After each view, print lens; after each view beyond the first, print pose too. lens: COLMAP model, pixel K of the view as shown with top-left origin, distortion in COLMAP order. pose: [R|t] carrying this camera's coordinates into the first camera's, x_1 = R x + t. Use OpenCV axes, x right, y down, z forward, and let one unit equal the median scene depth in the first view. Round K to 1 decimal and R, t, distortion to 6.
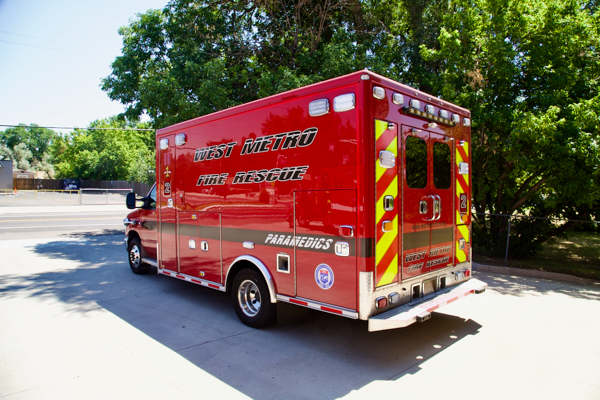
lens RADIAL K [[401.7, 0, 300.0], [0, 401.7, 200.0], [0, 0, 1]] dist [-0.006269, -0.000587]
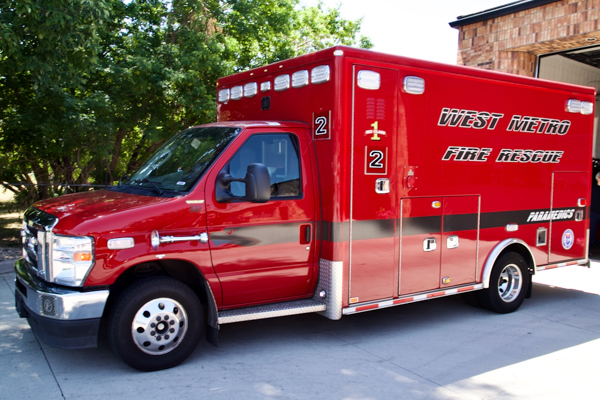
lens RADIAL K [[492.0, 0, 281.9], [0, 492.0, 198.9], [0, 0, 1]] dist [-0.012311, 0.010362]
pose [[0.223968, -0.051370, 0.973242, -1.498463], [-0.006134, 0.998516, 0.054115, -0.016196], [-0.974577, -0.018090, 0.223321, 1.386415]]
